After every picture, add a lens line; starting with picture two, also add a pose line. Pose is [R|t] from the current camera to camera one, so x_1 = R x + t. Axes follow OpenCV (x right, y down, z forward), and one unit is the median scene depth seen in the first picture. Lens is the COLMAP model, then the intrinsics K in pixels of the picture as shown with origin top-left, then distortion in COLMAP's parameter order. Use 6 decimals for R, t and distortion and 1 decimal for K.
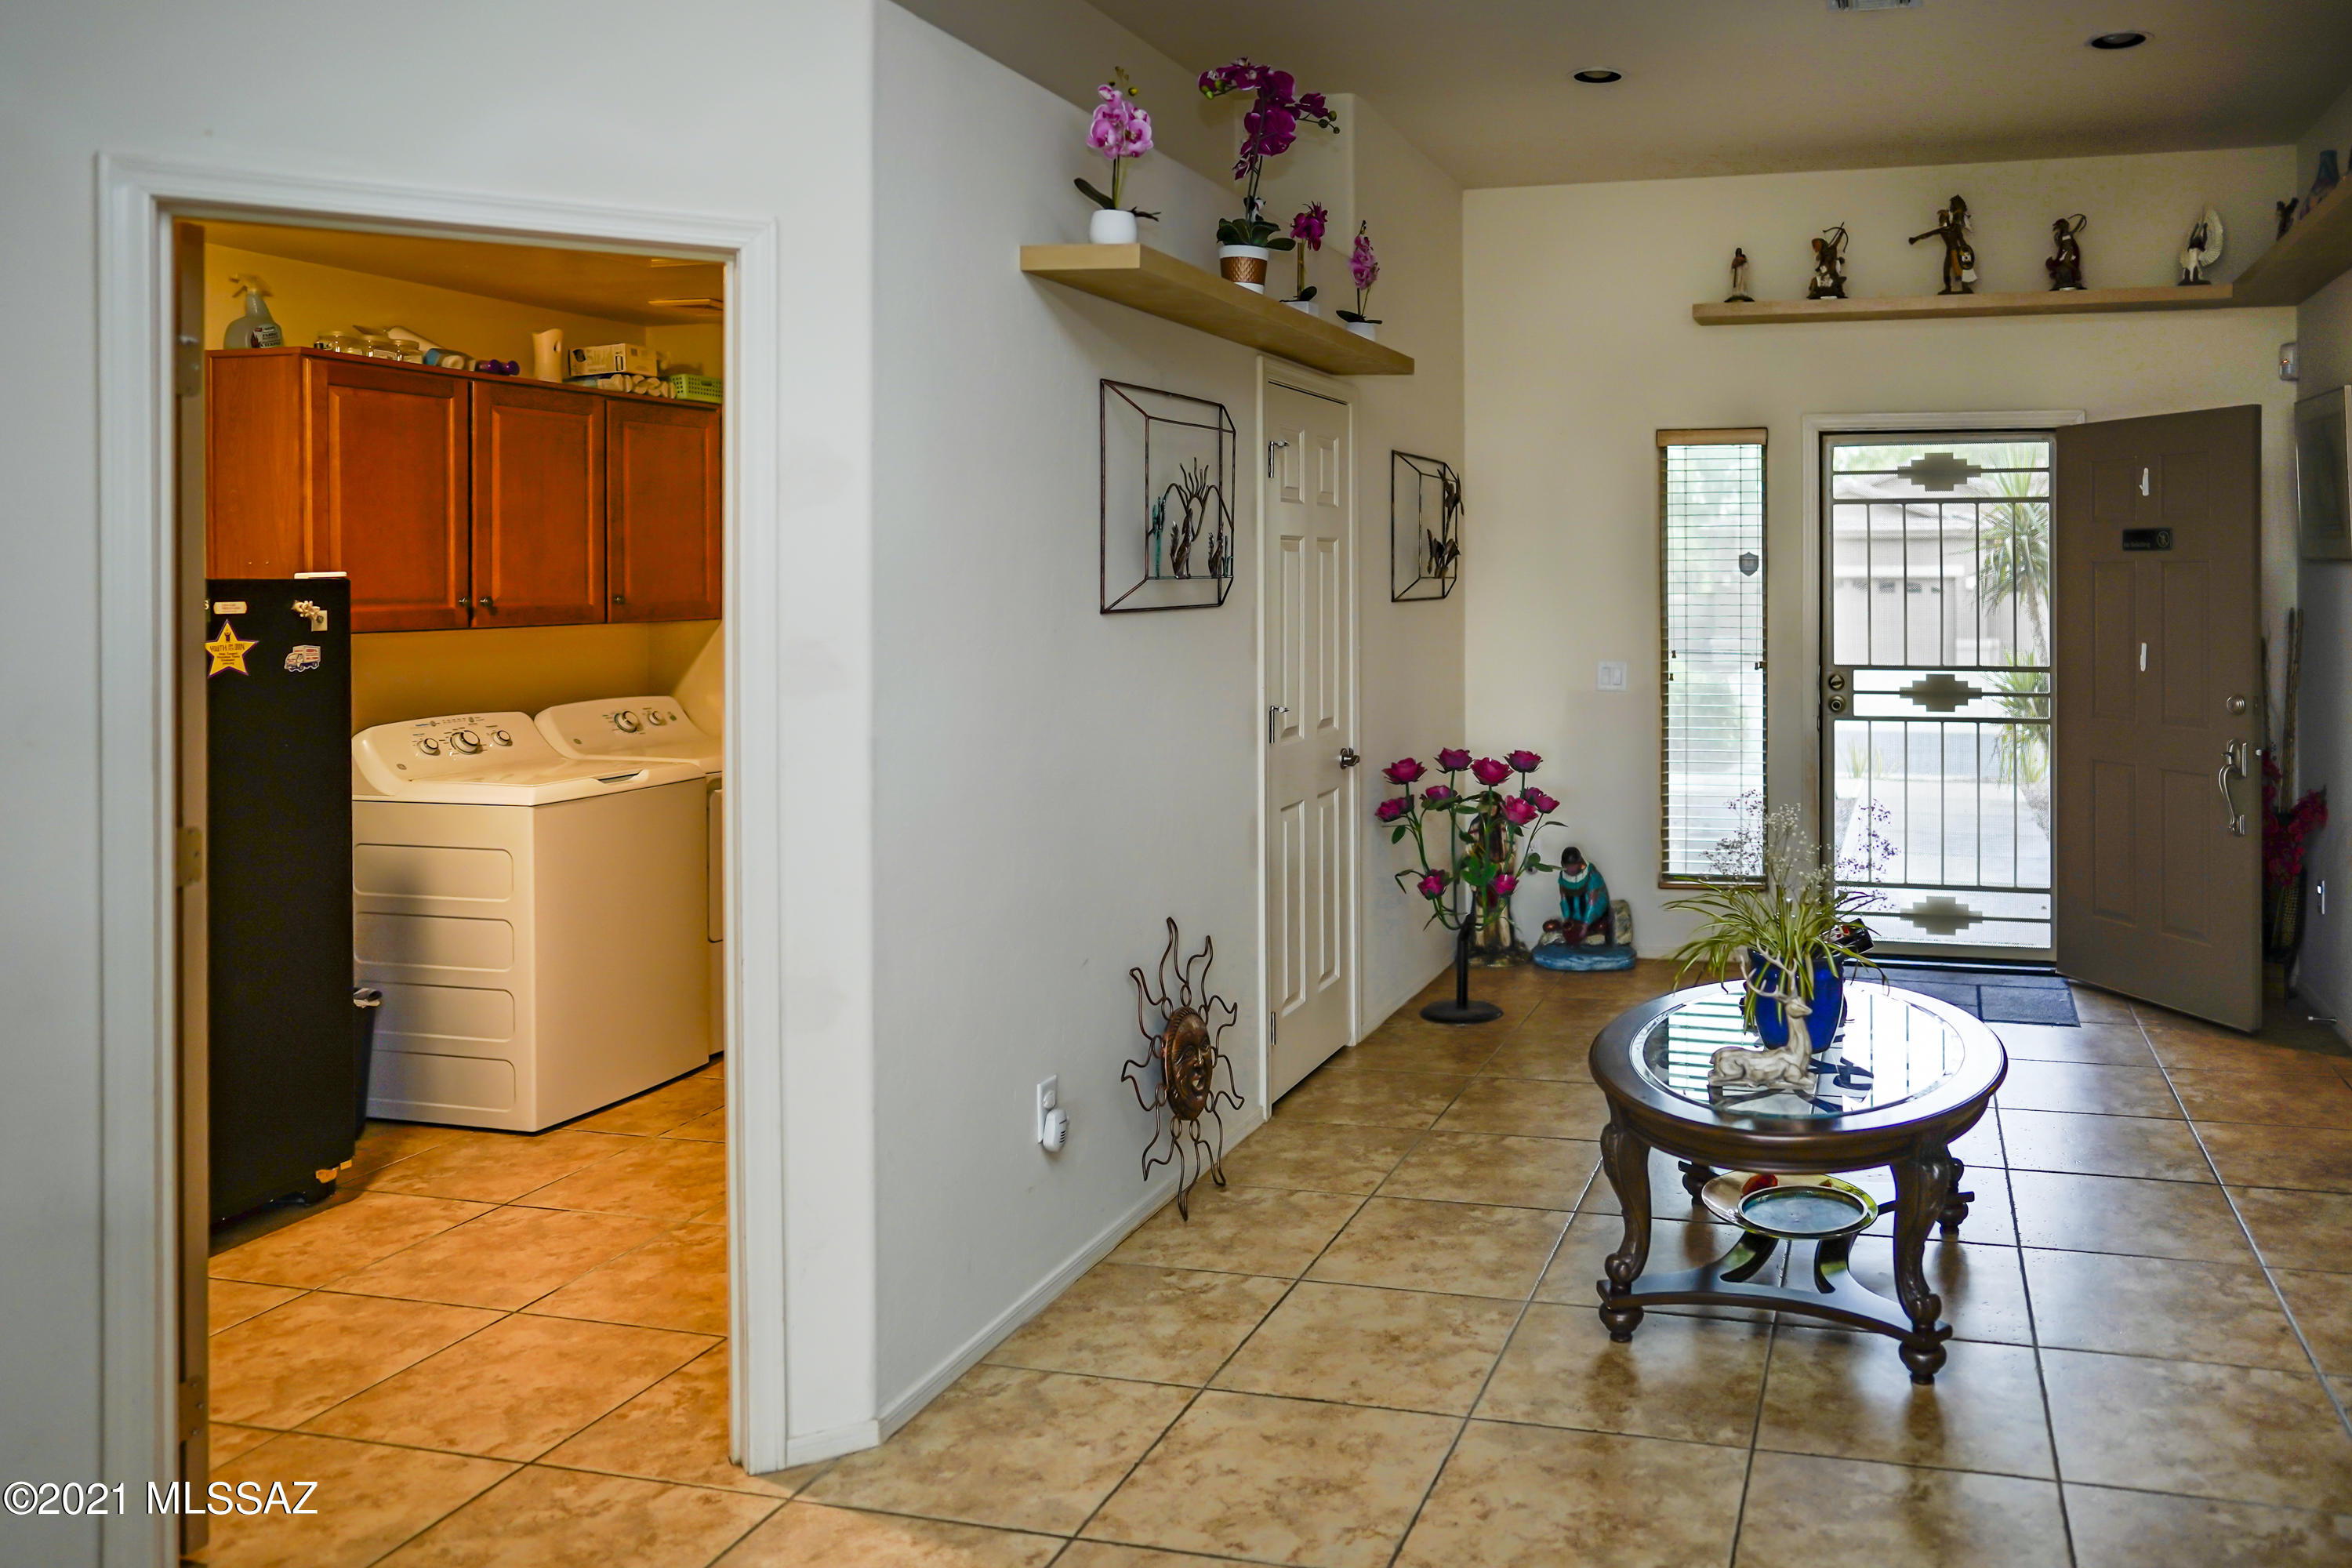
lens RADIAL K [[1688.0, 0, 1465.6], [0, 1688.0, 576.6], [0, 0, 1]] dist [0.000567, 0.003017]
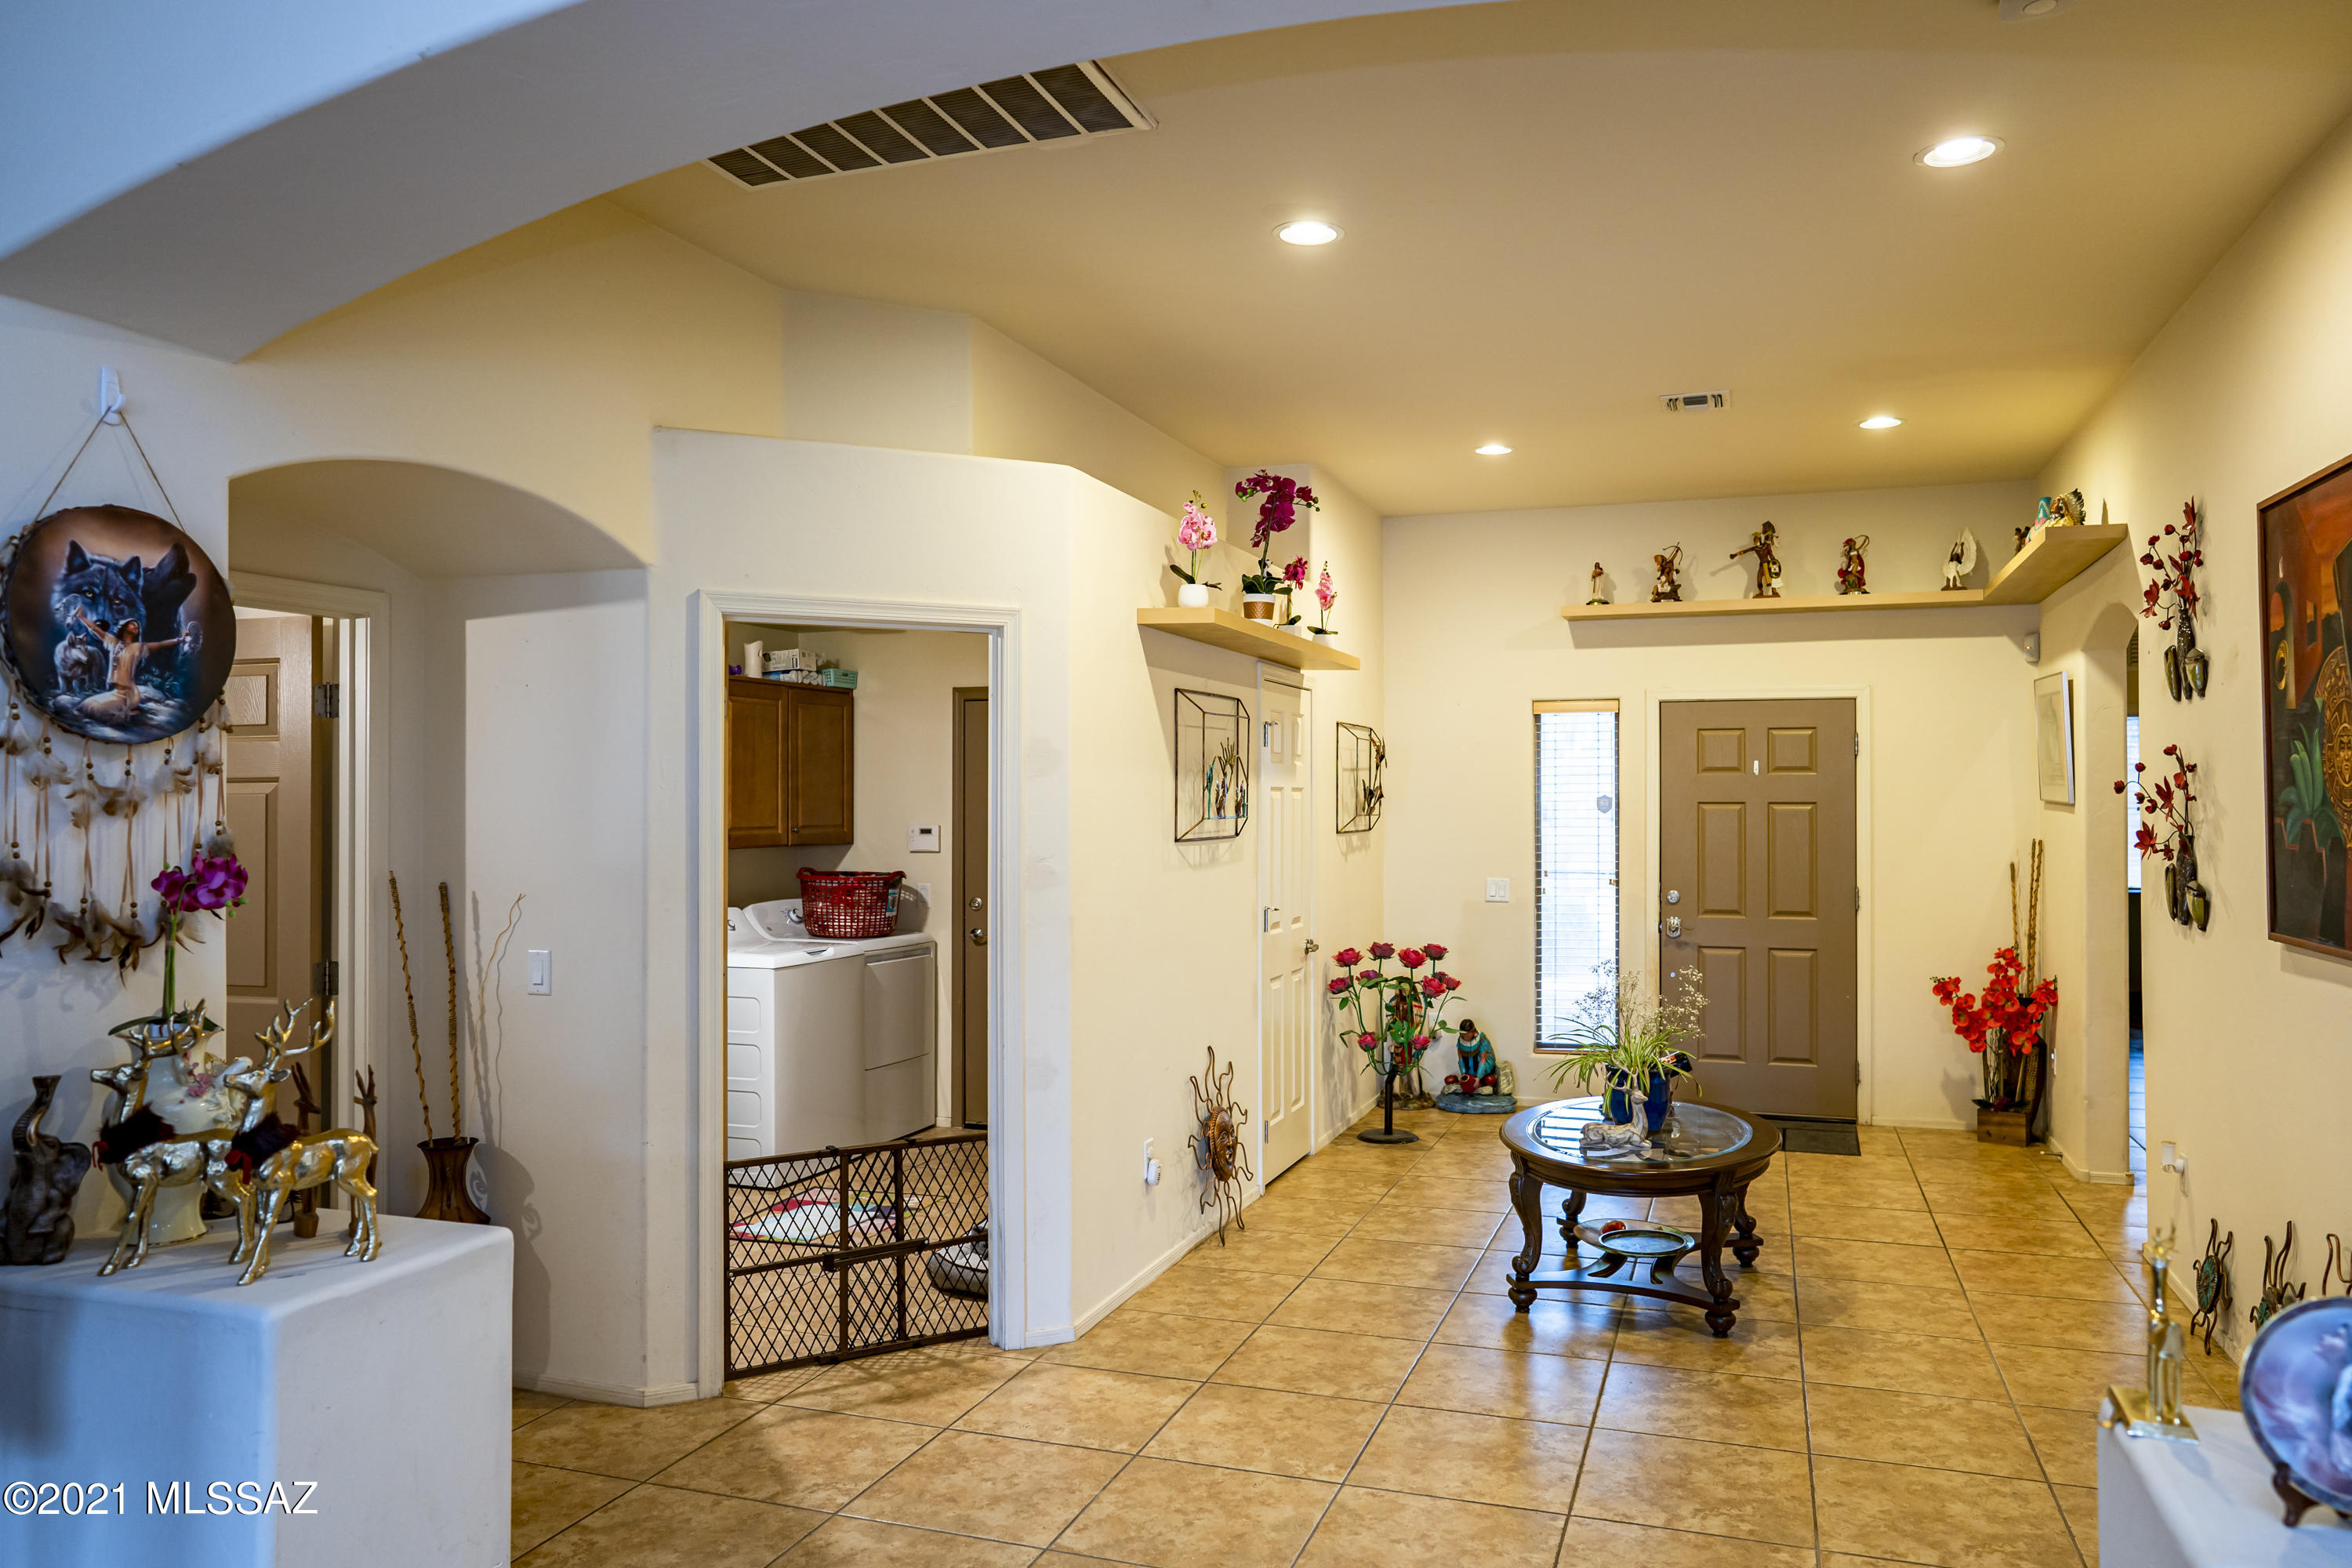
lens RADIAL K [[1626.8, 0, 1185.5], [0, 1626.8, 794.1], [0, 0, 1]] dist [-0.004374, 0.000747]
pose [[0.996530, 0.001993, -0.083210, -0.067801], [-0.002553, 0.999975, -0.006619, -0.008805], [0.083194, 0.006808, 0.996510, -0.376067]]
